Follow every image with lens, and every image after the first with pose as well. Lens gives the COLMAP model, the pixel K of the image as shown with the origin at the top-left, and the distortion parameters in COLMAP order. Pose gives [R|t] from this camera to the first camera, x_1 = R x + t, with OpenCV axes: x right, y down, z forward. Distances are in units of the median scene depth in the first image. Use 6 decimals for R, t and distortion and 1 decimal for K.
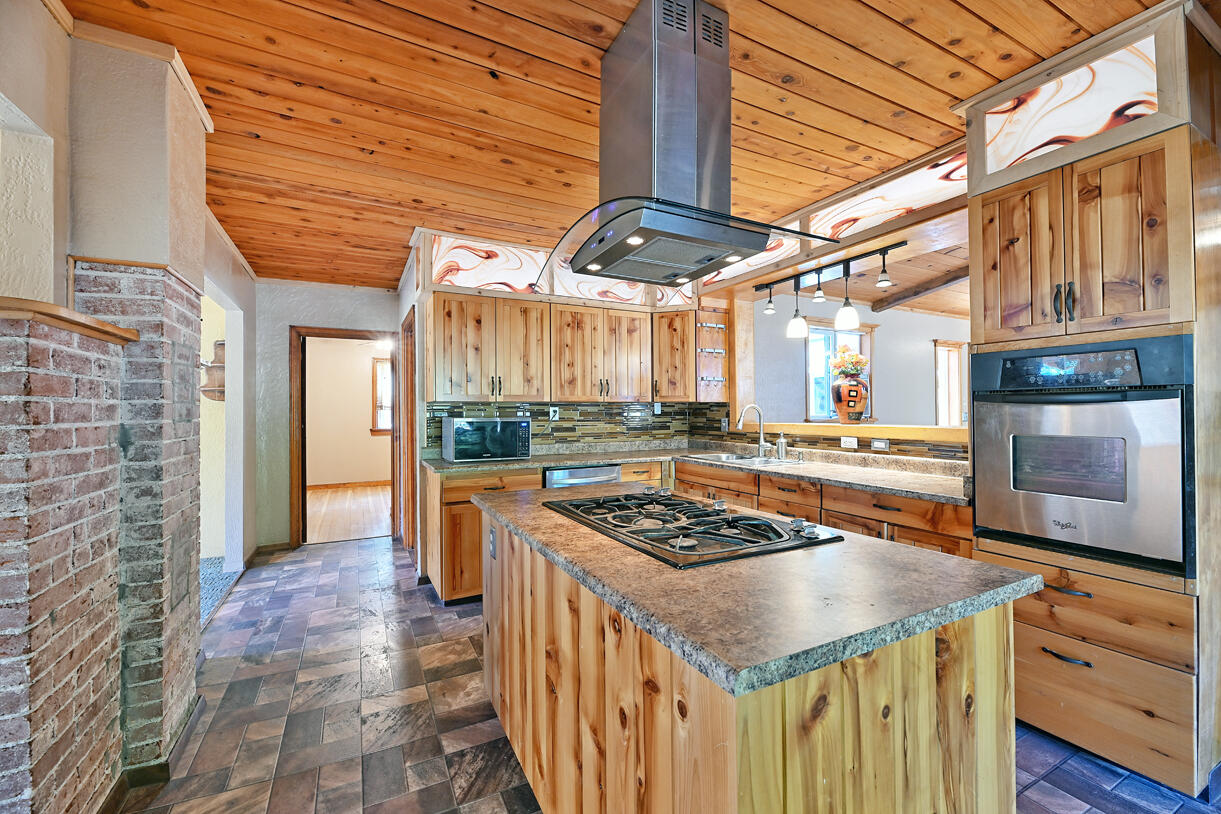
lens RADIAL K [[490.9, 0, 607.3], [0, 490.9, 406.2], [0, 0, 1]] dist [0.002432, -0.004471]
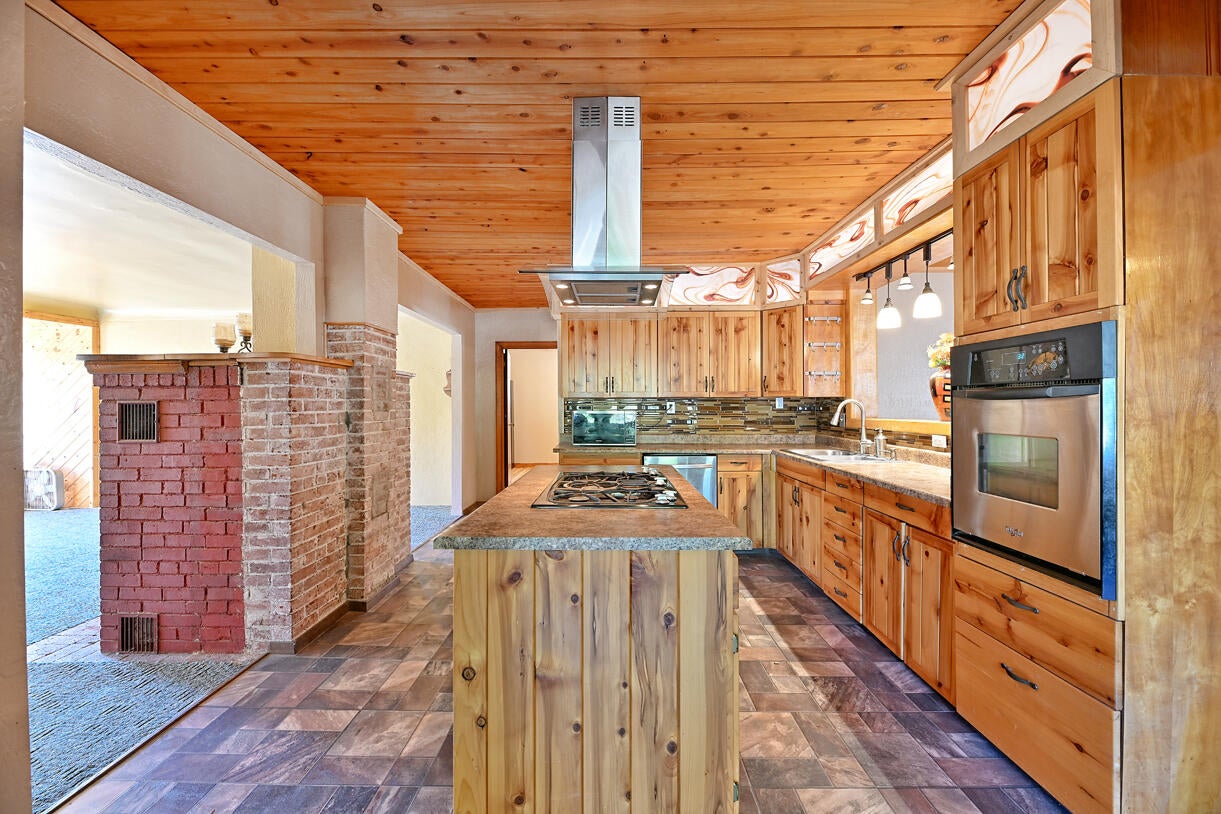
lens RADIAL K [[490.9, 0, 607.3], [0, 490.9, 406.2], [0, 0, 1]] dist [0.002432, -0.004471]
pose [[0.886431, 0.004062, -0.462843, 0.665622], [0.001841, 0.999923, 0.012300, -0.005720], [0.462857, -0.011755, 0.886355, -0.162588]]
